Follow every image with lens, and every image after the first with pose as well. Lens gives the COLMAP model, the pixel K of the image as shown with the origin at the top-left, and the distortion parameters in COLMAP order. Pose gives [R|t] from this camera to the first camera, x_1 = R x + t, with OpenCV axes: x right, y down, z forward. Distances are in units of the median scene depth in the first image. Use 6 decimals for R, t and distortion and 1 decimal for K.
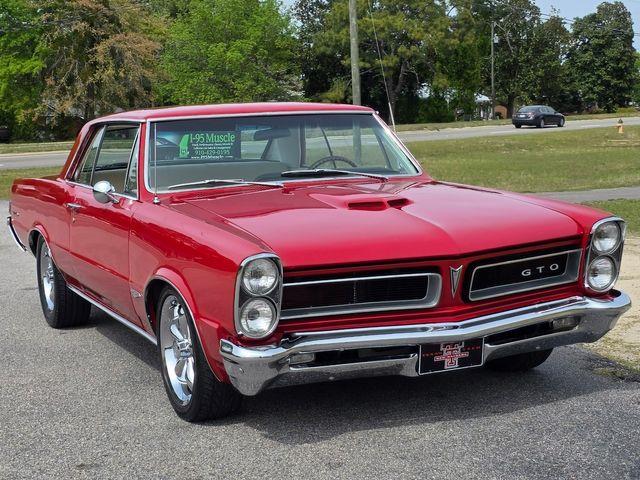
lens RADIAL K [[954.2, 0, 318.3], [0, 954.2, 274.0], [0, 0, 1]] dist [0.046759, -0.020037]
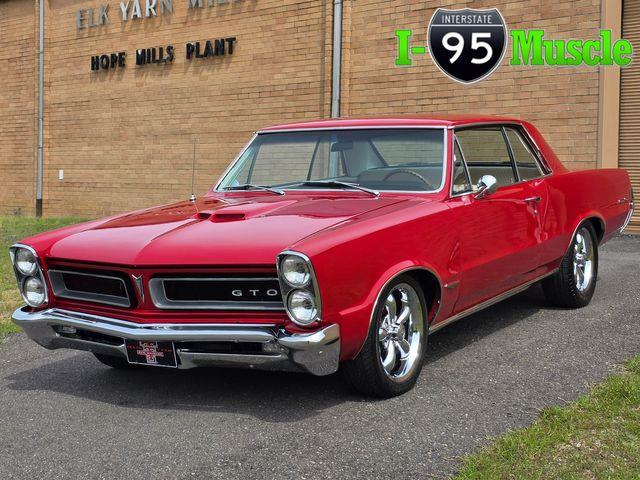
lens RADIAL K [[981.7, 0, 320.9], [0, 981.7, 239.0], [0, 0, 1]] dist [0.056815, 0.018267]
pose [[0.603815, 0.101940, -0.790580, 1.155033], [-0.112088, 0.992793, 0.042406, -0.119955], [0.789205, 0.063009, 0.610889, 0.420656]]
